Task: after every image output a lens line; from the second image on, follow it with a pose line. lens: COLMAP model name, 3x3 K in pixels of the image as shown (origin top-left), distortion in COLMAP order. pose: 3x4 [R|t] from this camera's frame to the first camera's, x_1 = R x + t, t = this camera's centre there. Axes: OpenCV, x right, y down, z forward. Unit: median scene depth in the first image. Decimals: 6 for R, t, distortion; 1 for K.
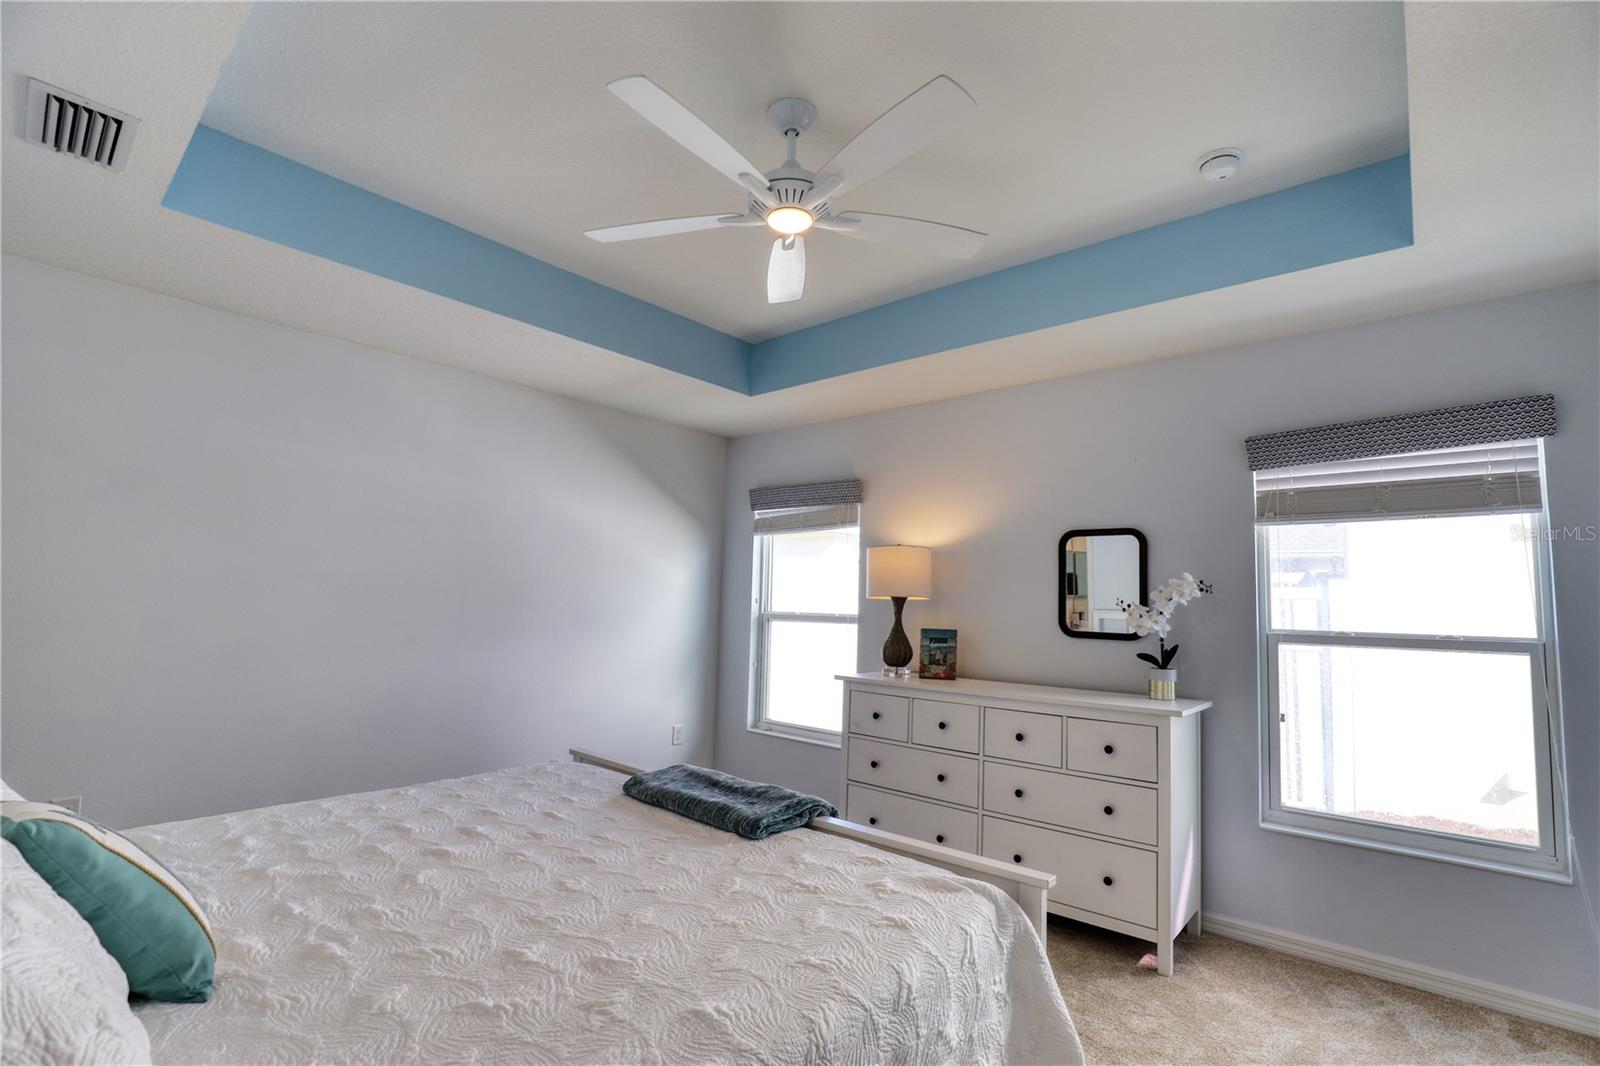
lens RADIAL K [[725.1, 0, 807.5], [0, 725.1, 541.6], [0, 0, 1]] dist [-0.040166, 0.008423]
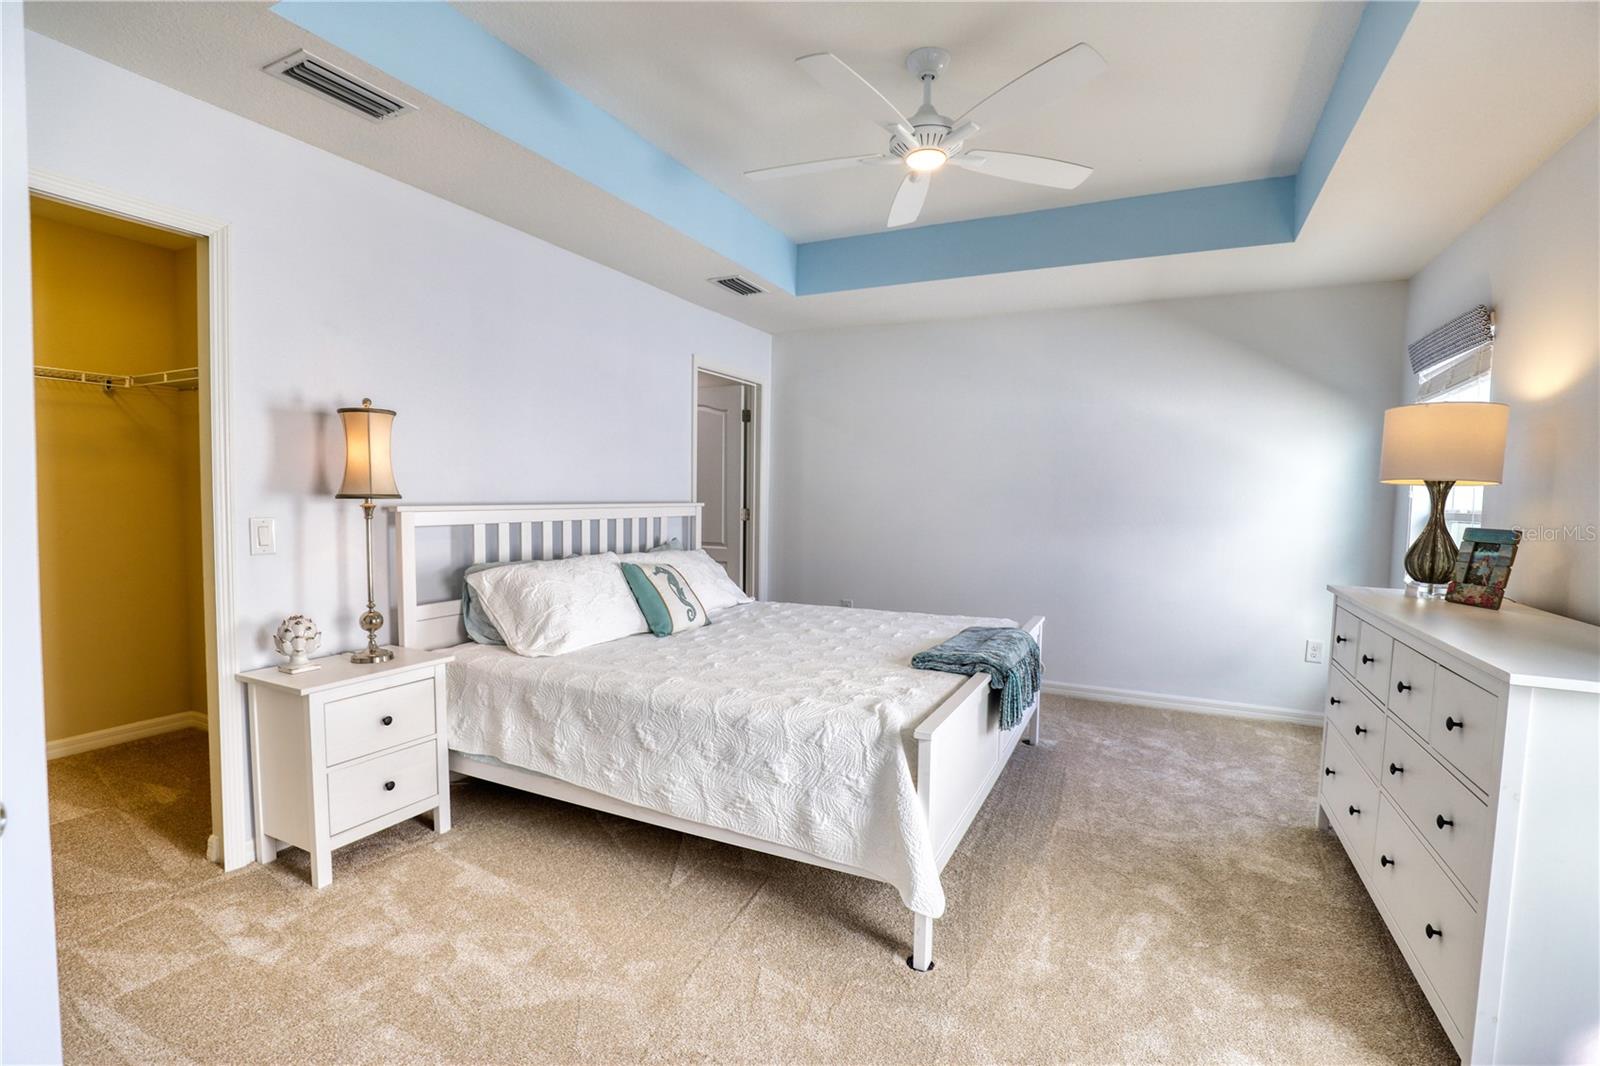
lens RADIAL K [[729.9, 0, 805.8], [0, 729.9, 540.0], [0, 0, 1]] dist [-0.037008, 0.008886]
pose [[0.254526, 0.036214, -0.966388, 0.637428], [0.078921, 0.995188, 0.058079, 0.048428], [0.963840, -0.091051, 0.250443, 0.274568]]
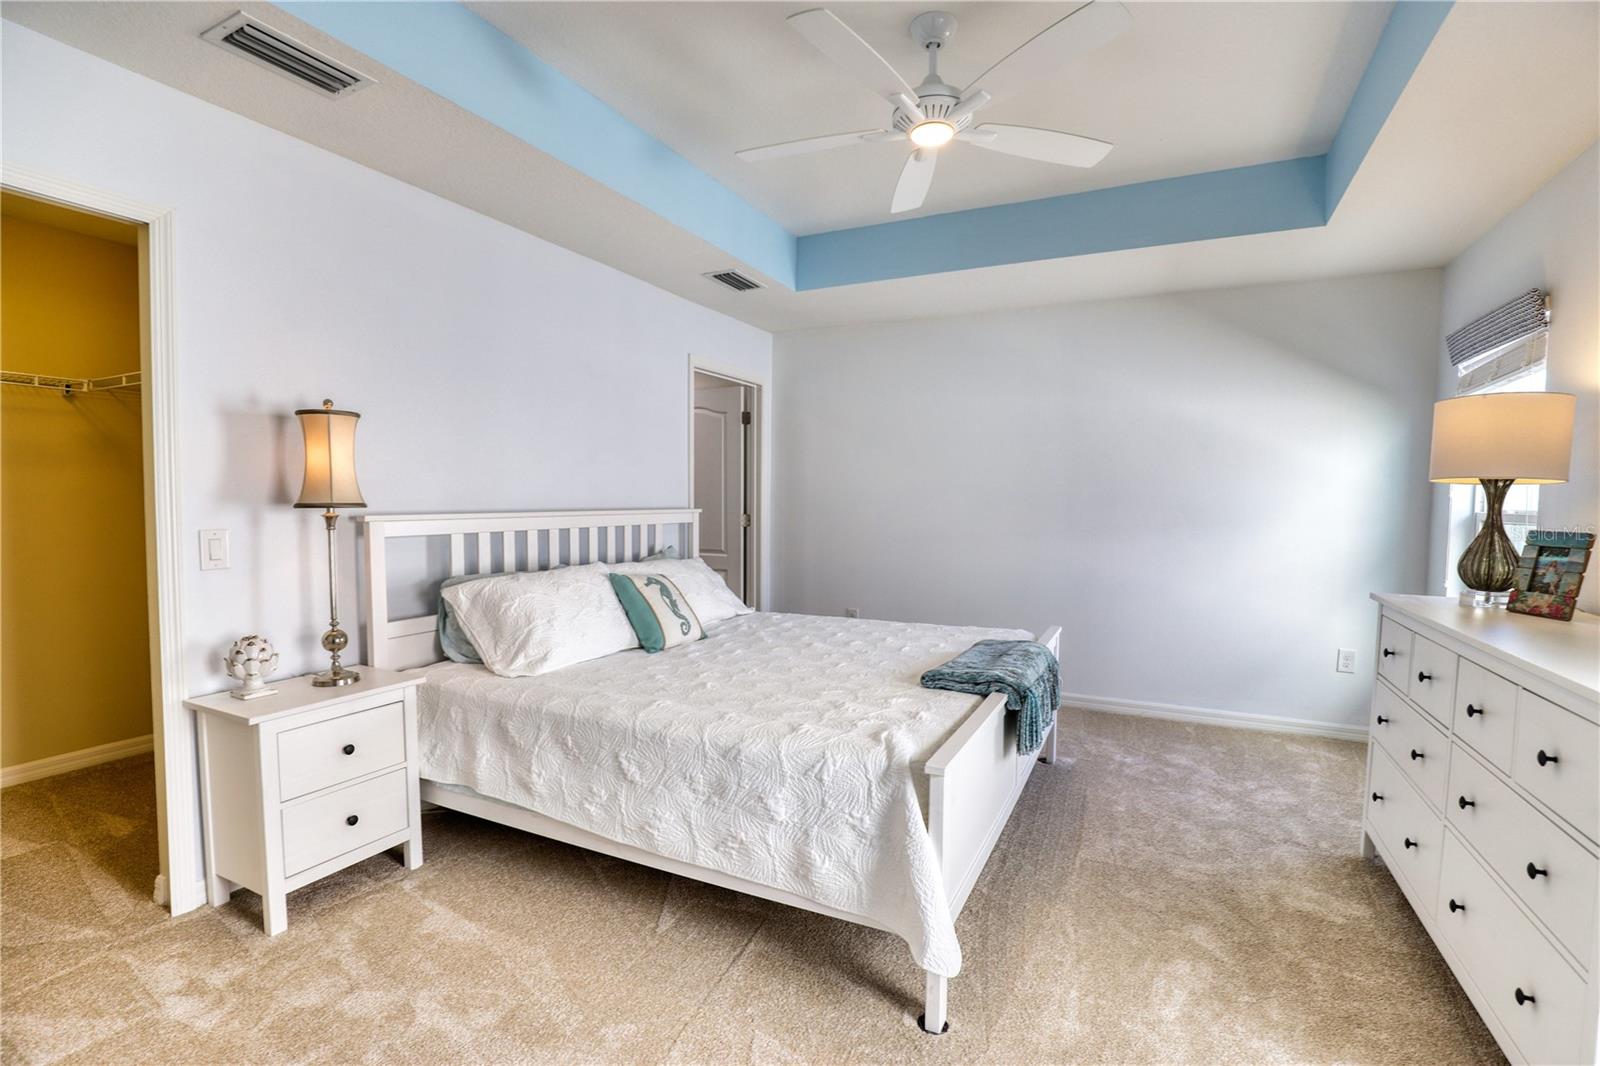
lens RADIAL K [[730.8, 0, 808.8], [0, 730.8, 540.4], [0, 0, 1]] dist [-0.037849, 0.008775]
pose [[0.249620, 0.028987, -0.967910, 0.584073], [0.086672, 0.994871, 0.052147, 0.048179], [0.964457, -0.096908, 0.245828, 0.296102]]
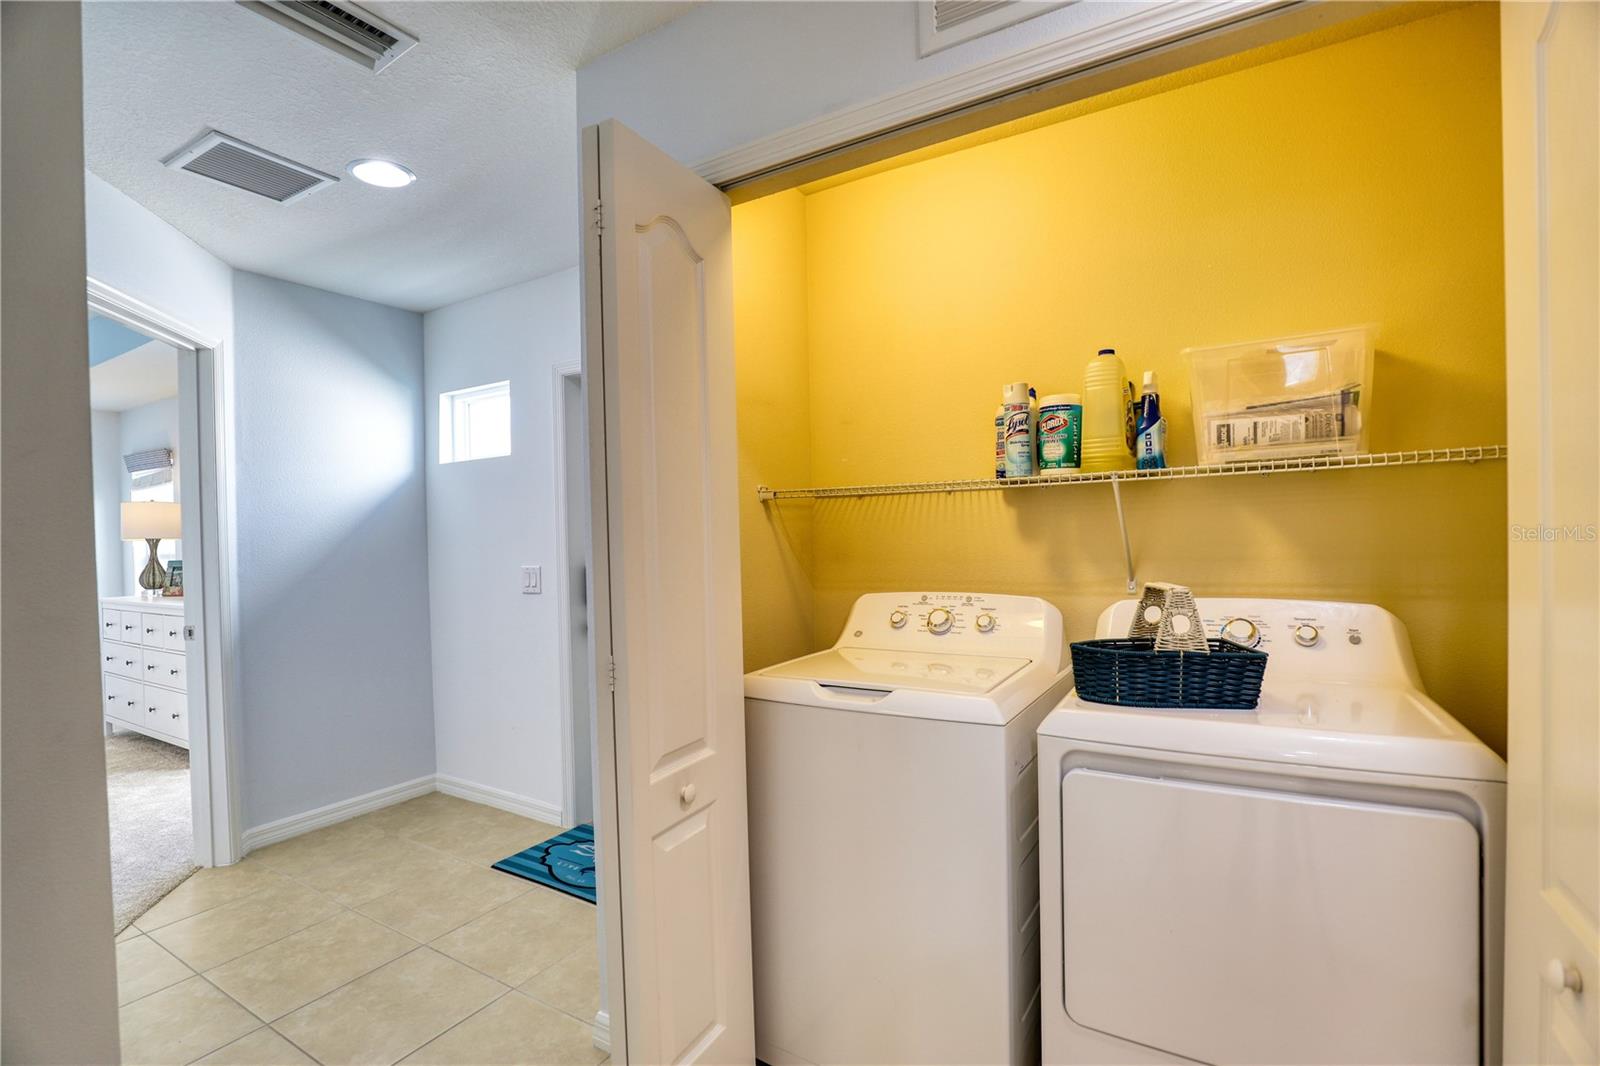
lens RADIAL K [[730.8, 0, 808.8], [0, 730.8, 540.4], [0, 0, 1]] dist [-0.037849, 0.008775]
pose [[0.984370, -0.057154, 0.166578, 1.153184], [0.039918, 0.993666, 0.105041, -0.011690], [-0.171527, -0.096749, 0.980417, -0.537909]]
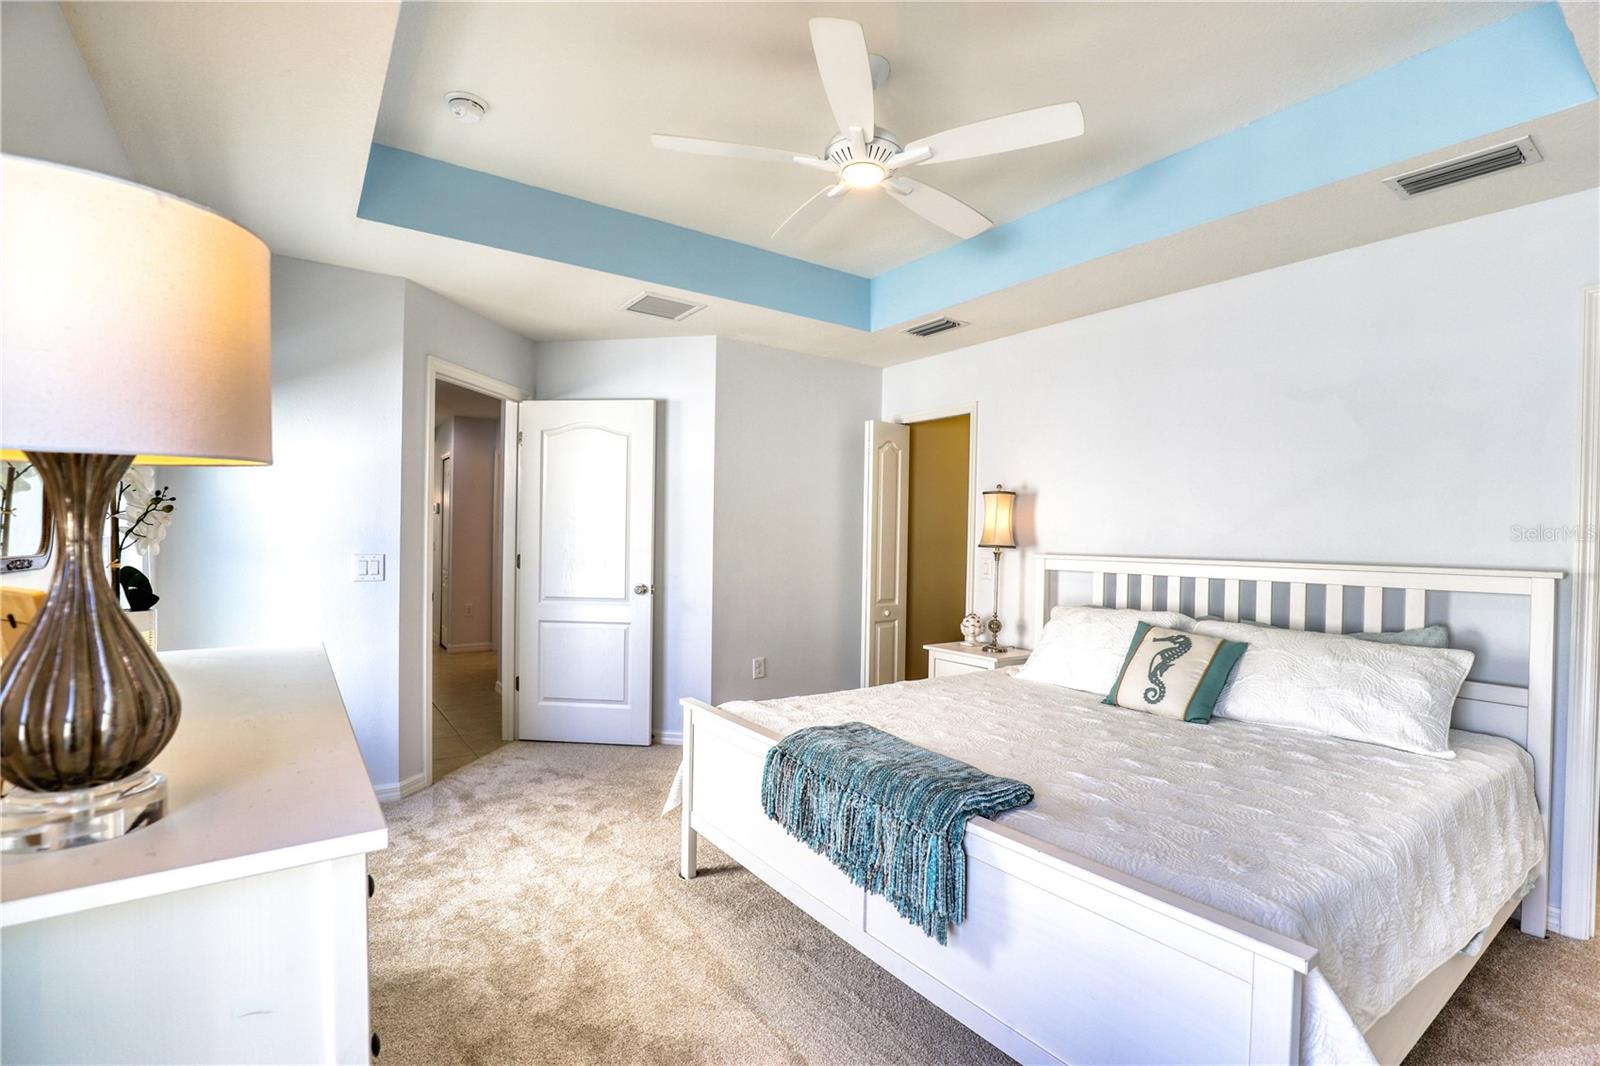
lens RADIAL K [[730.8, 0, 808.8], [0, 730.8, 540.4], [0, 0, 1]] dist [-0.037849, 0.008775]
pose [[-0.971038, -0.045478, 0.234557, -0.120664], [-0.064277, 0.995249, -0.073128, 0.103792], [-0.230117, -0.086087, -0.969348, 1.180966]]
